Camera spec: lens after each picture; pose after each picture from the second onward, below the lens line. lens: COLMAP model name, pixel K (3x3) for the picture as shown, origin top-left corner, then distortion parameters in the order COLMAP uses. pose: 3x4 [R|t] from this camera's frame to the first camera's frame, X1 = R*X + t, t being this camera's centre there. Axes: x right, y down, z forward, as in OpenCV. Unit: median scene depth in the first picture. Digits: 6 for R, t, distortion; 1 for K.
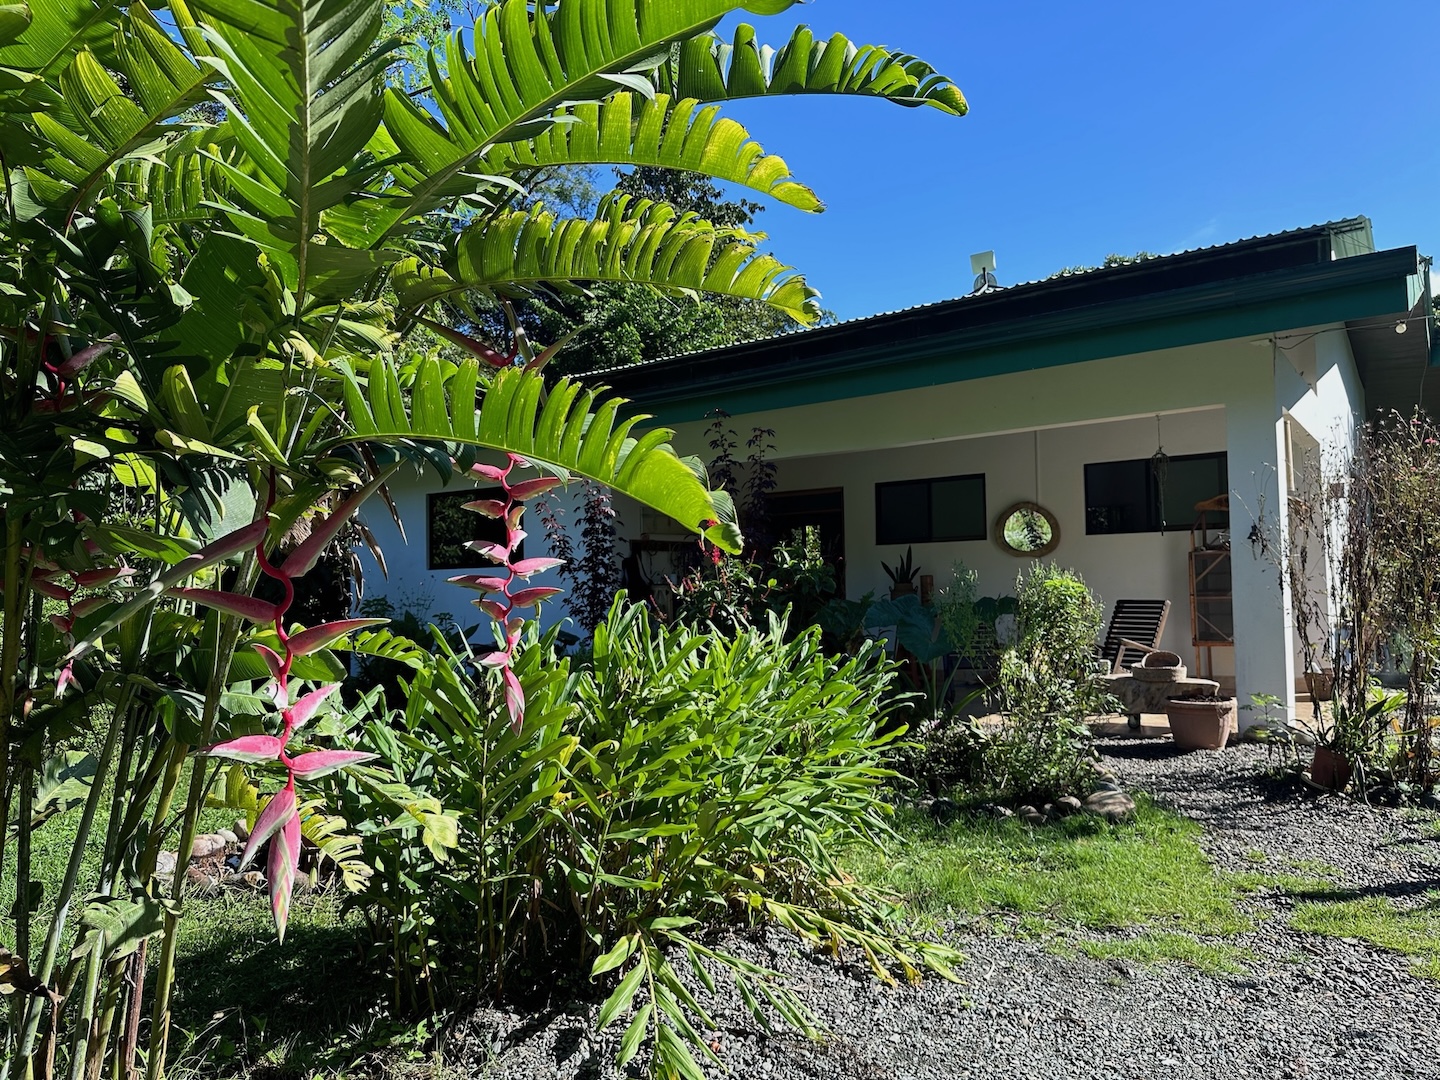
lens RADIAL K [[1013.4, 0, 720.0], [0, 1013.4, 540.0], [0, 0, 1]] dist [0.062757, -0.002378]
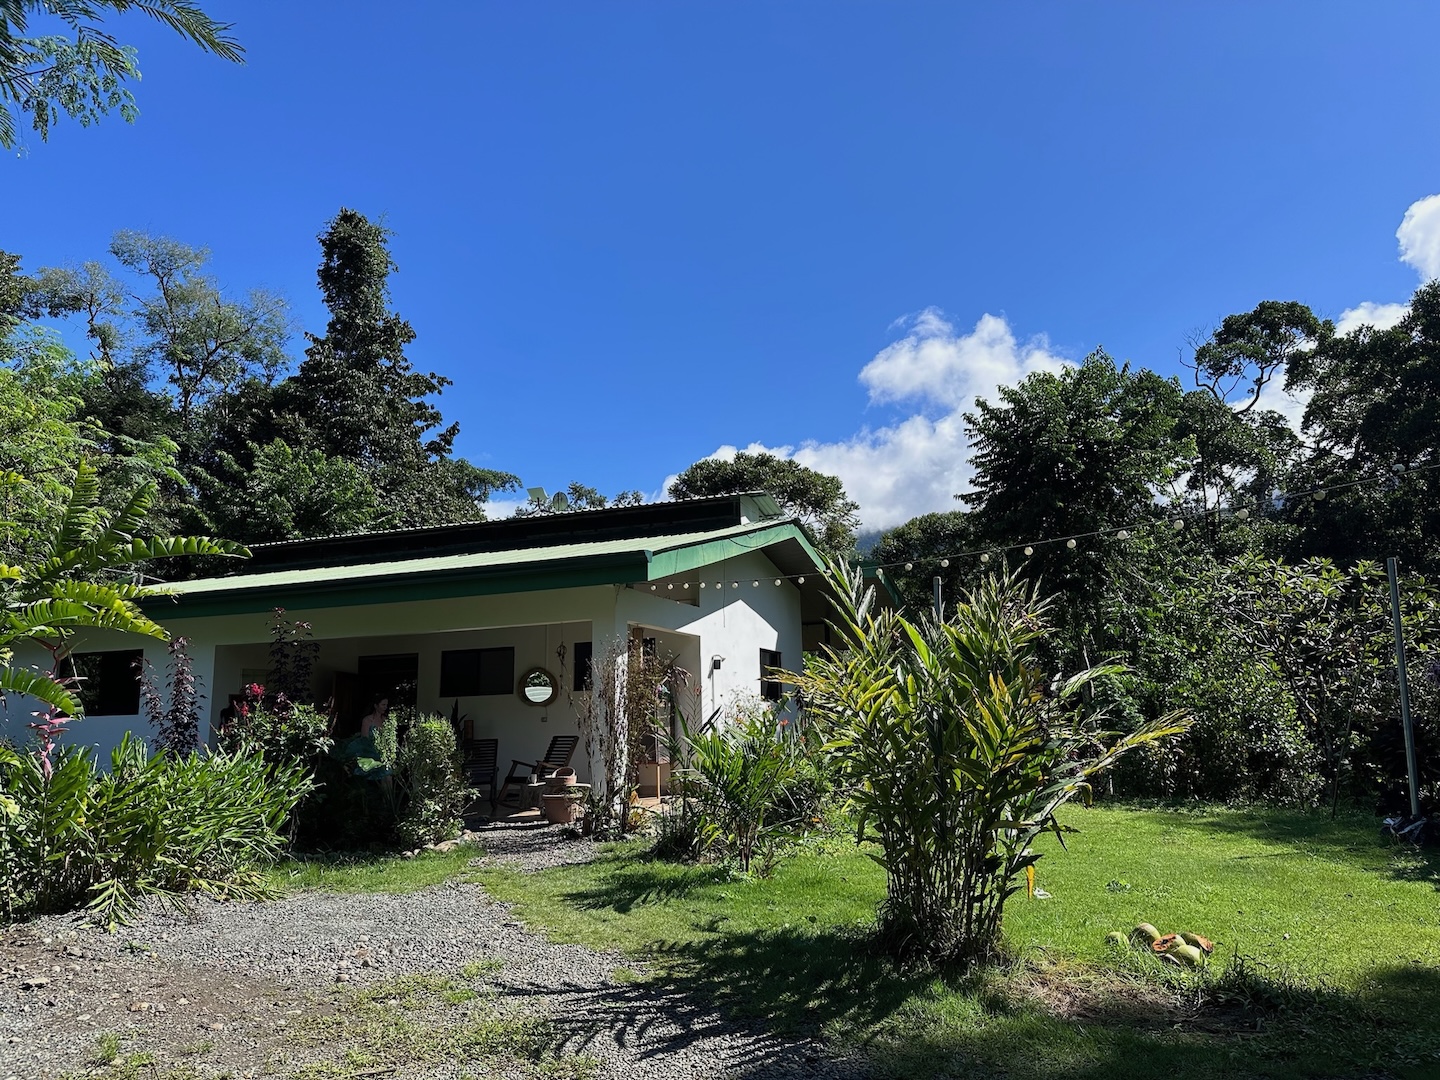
lens RADIAL K [[1013.4, 0, 720.0], [0, 1013.4, 540.0], [0, 0, 1]] dist [0.062757, -0.002378]
pose [[0.961700, 0.062805, 0.266811, 0.136566], [-0.025464, 0.989657, -0.141176, -0.019546], [-0.272918, 0.128975, 0.953353, -0.417128]]
